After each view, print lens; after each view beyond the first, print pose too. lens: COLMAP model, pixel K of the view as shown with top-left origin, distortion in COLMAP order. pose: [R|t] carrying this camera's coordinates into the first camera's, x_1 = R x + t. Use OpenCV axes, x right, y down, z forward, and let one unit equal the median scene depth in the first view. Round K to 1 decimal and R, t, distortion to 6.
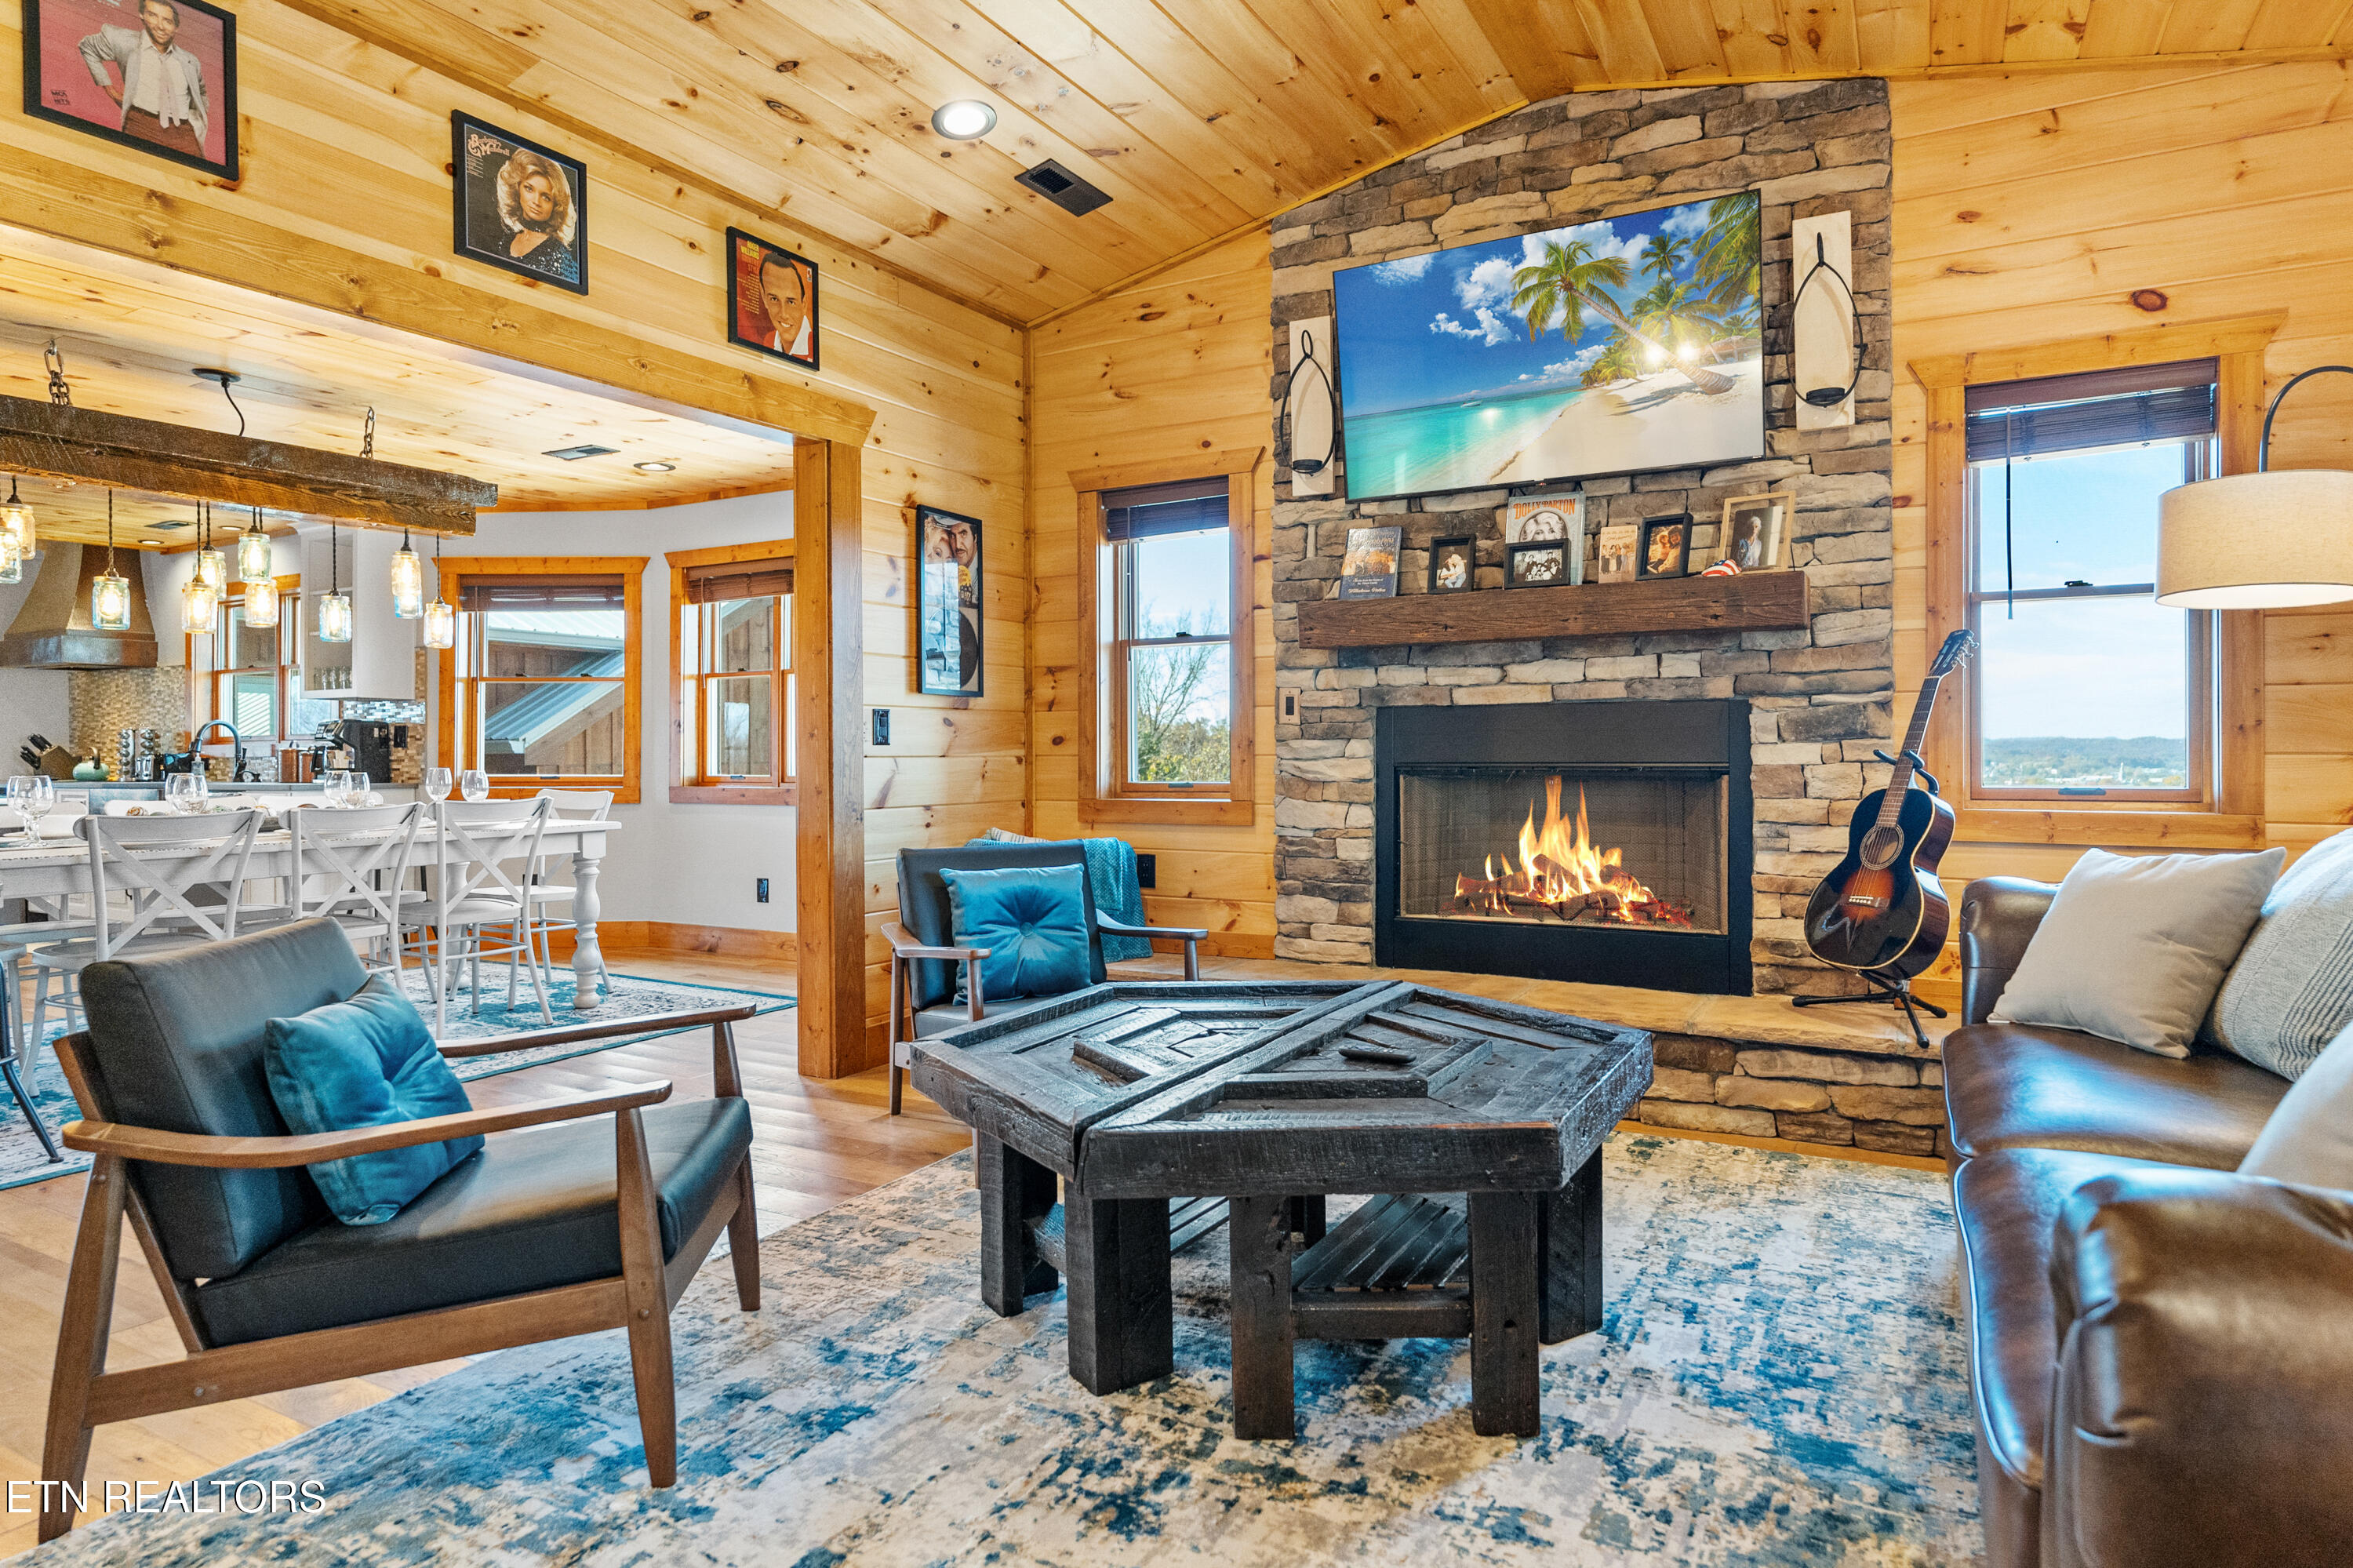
lens RADIAL K [[1319.5, 0, 1192.4], [0, 1319.5, 752.7], [0, 0, 1]] dist [-0.003751, 0.003624]
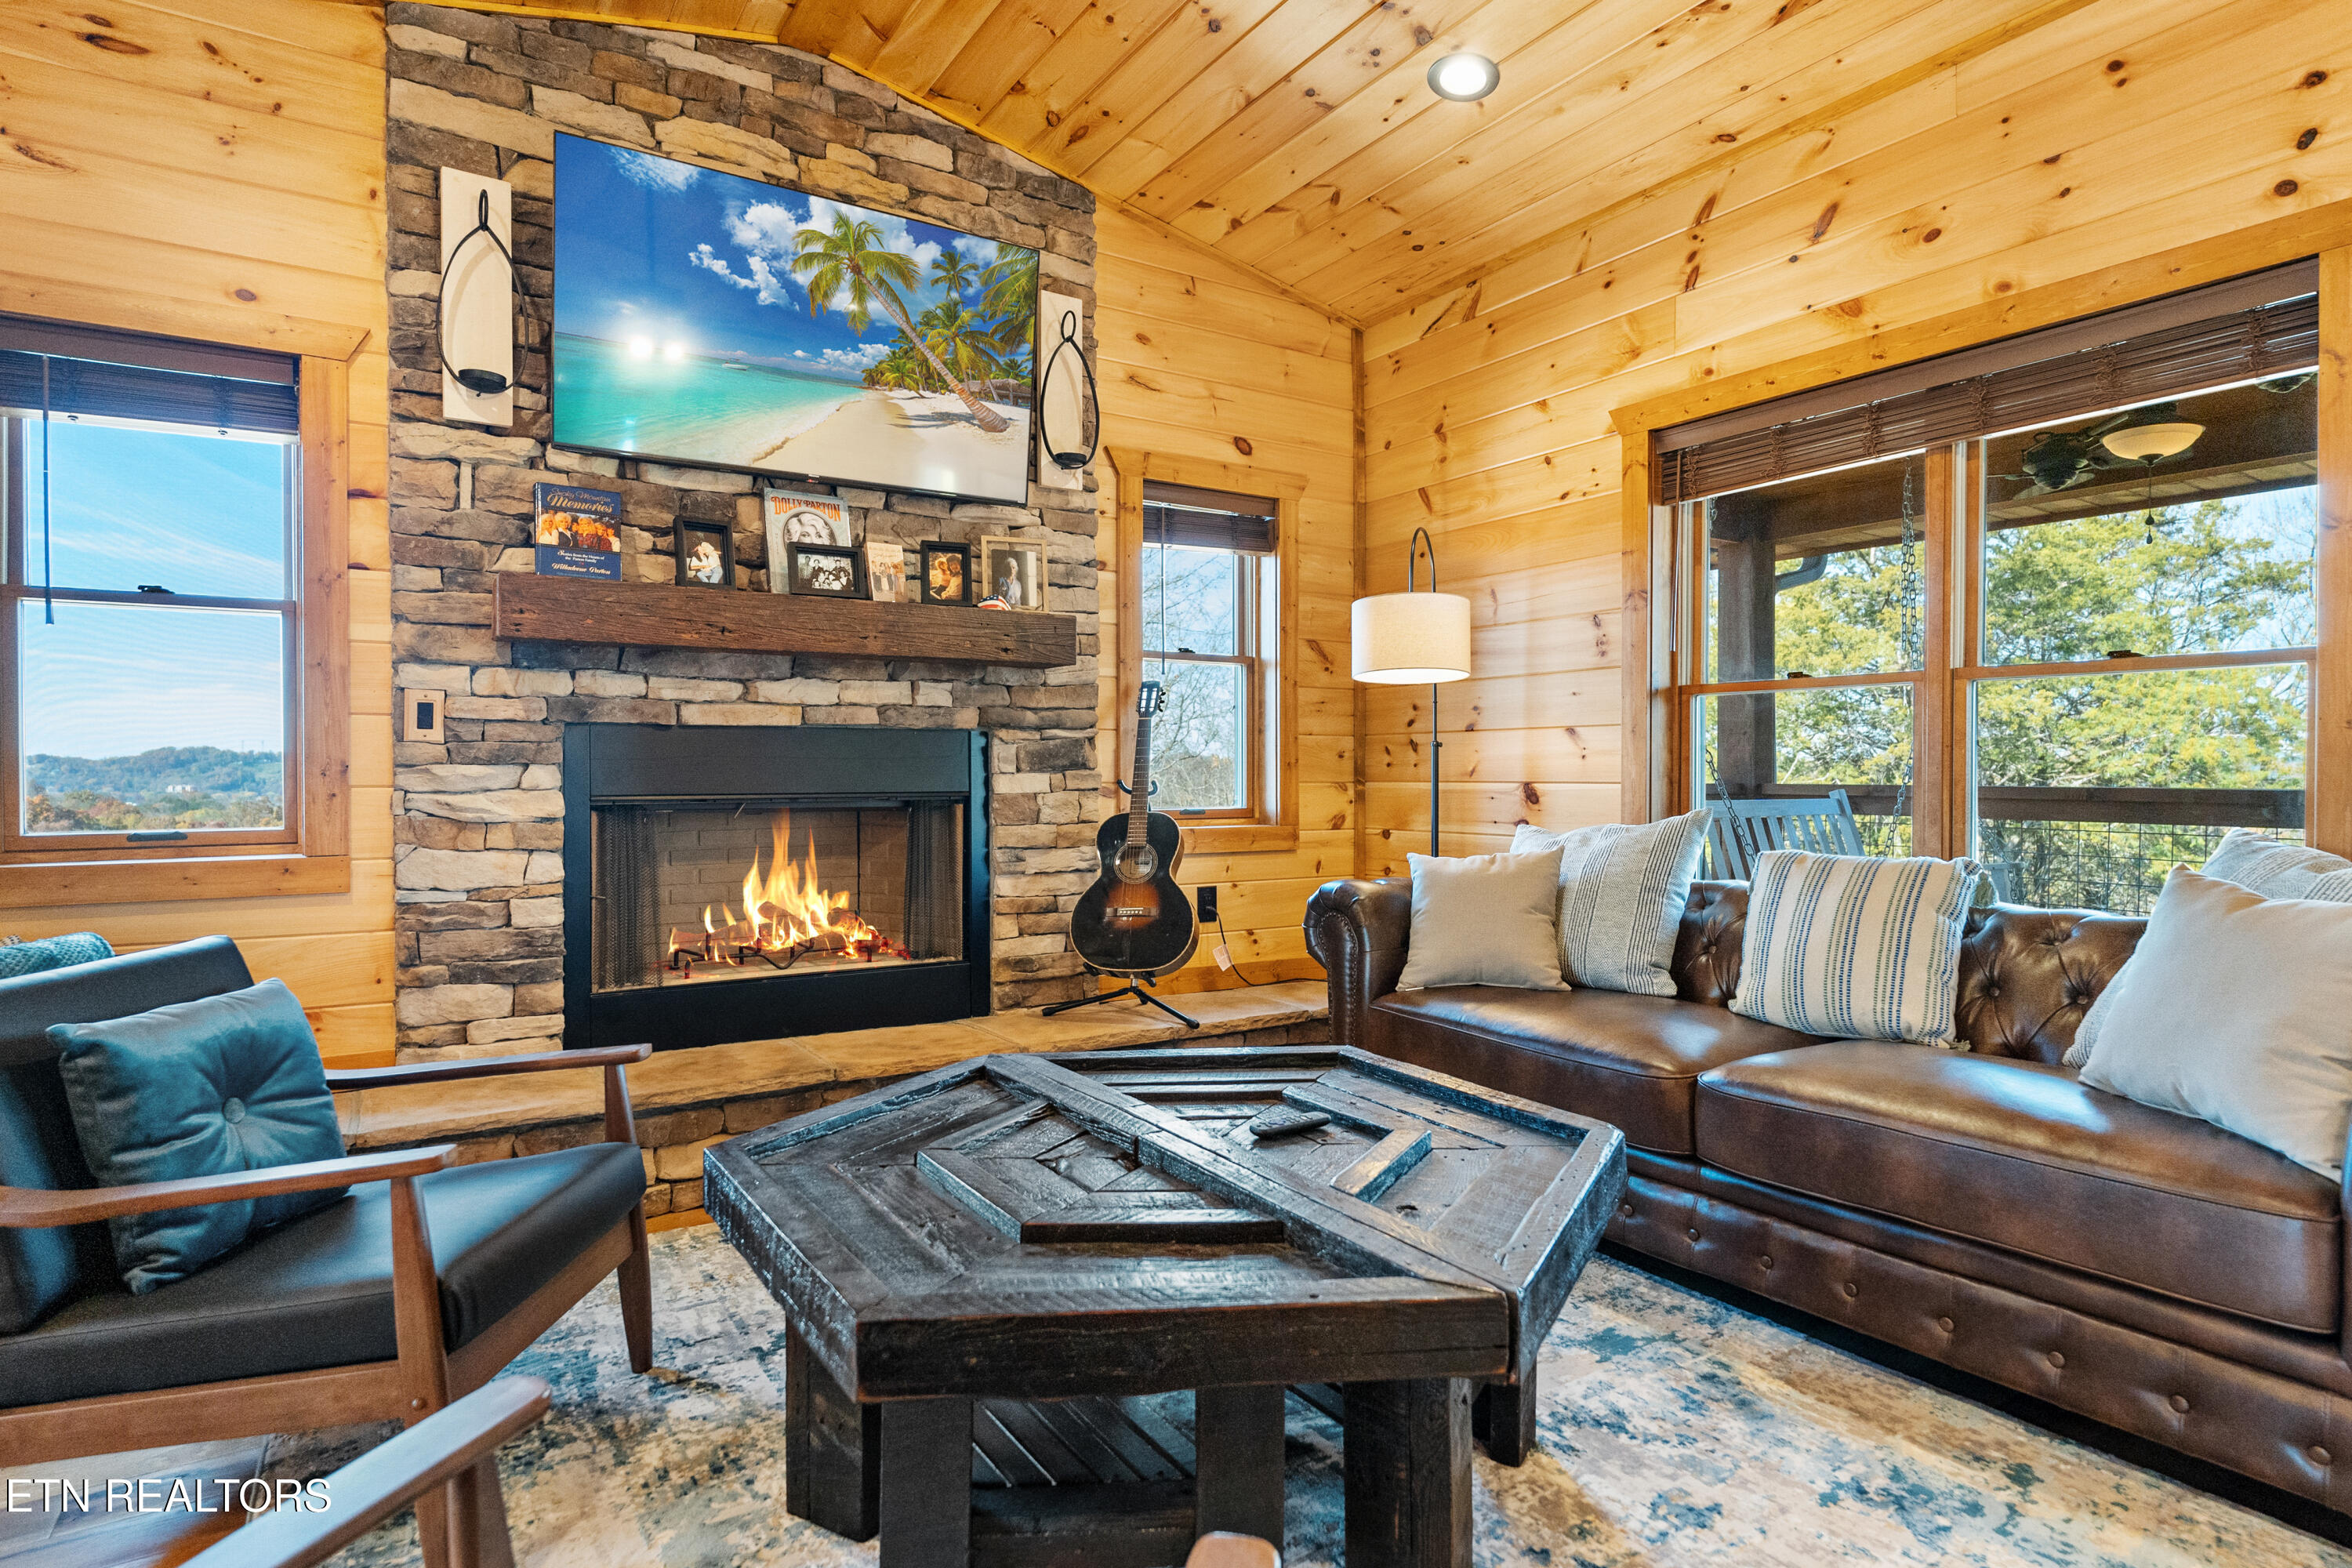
lens RADIAL K [[1253.8, 0, 1169.1], [0, 1253.8, 779.8], [0, 0, 1]] dist [-0.000293, 0.000040]
pose [[0.471500, -0.000945, 0.881865, -0.402417], [0.000069, 0.999999, 0.001034, -0.002859], [-0.881866, -0.000426, 0.471500, 0.422728]]
